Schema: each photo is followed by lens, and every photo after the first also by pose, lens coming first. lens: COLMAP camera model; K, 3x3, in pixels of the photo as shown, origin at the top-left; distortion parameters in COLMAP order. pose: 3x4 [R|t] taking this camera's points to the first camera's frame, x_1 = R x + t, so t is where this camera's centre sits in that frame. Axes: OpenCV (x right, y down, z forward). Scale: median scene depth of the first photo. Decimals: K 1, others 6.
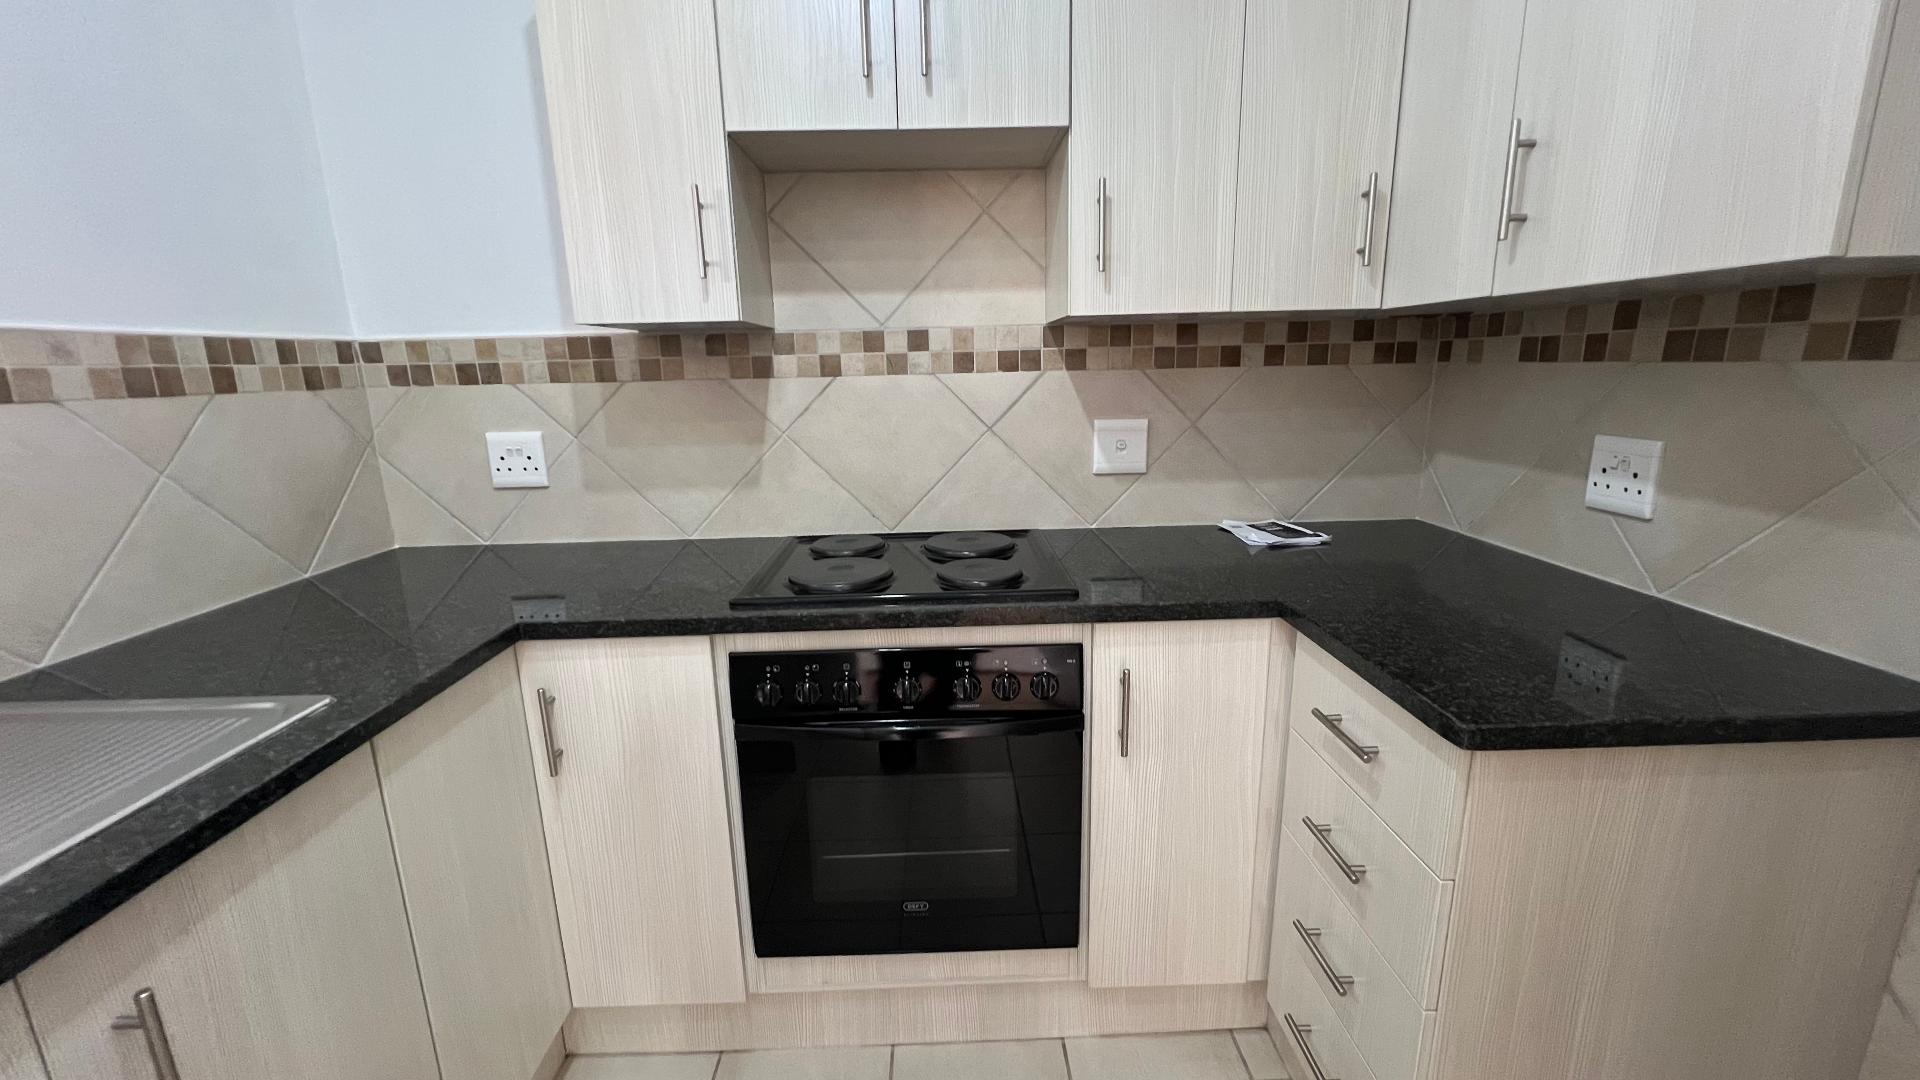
lens RADIAL K [[773.1, 0, 953.5], [0, 773.1, 538.1], [0, 0, 1]] dist [0.000968, -0.000532]
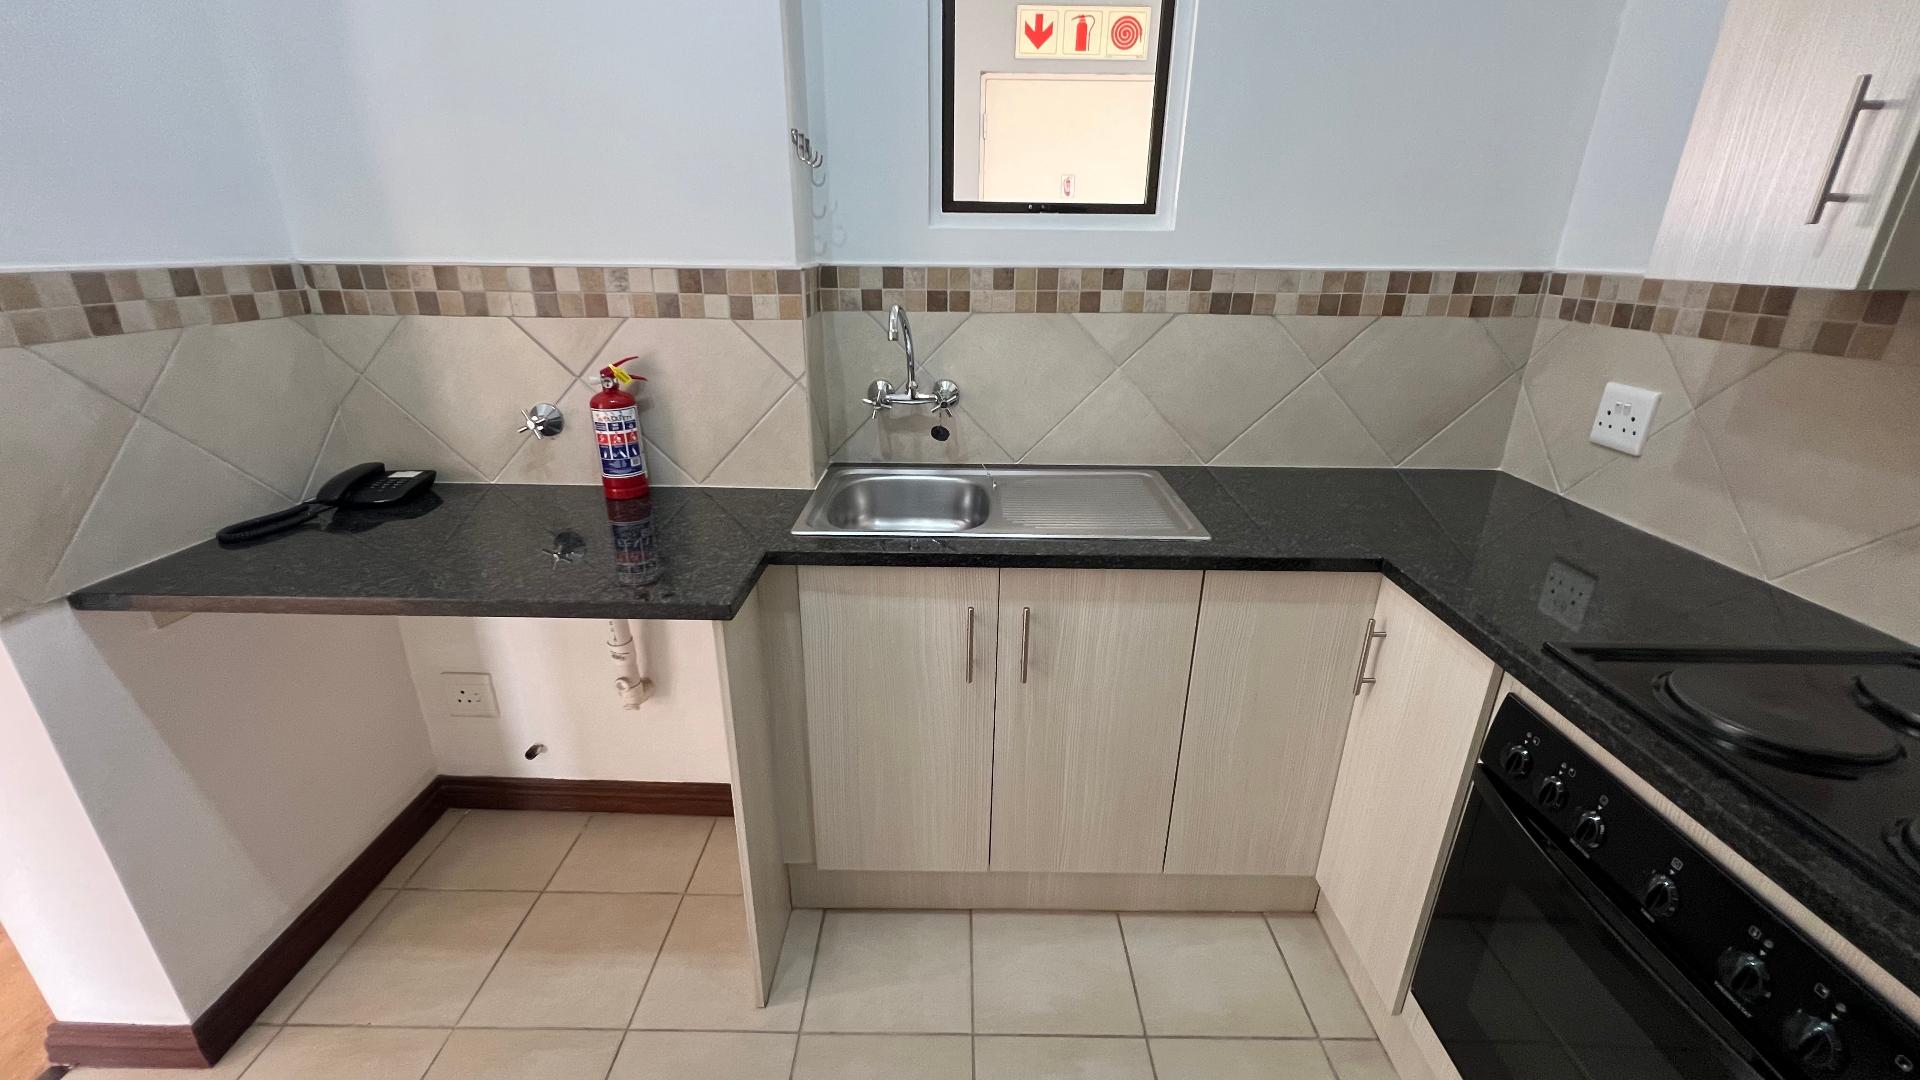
lens RADIAL K [[773.1, 0, 956.9], [0, 773.1, 539.2], [0, 0, 1]] dist [0.000968, -0.000532]
pose [[-0.031244, 0.380344, -0.924317, 0.378769], [-0.230258, 0.897156, 0.376951, -0.153707], [0.972628, 0.224609, 0.059546, 0.266773]]
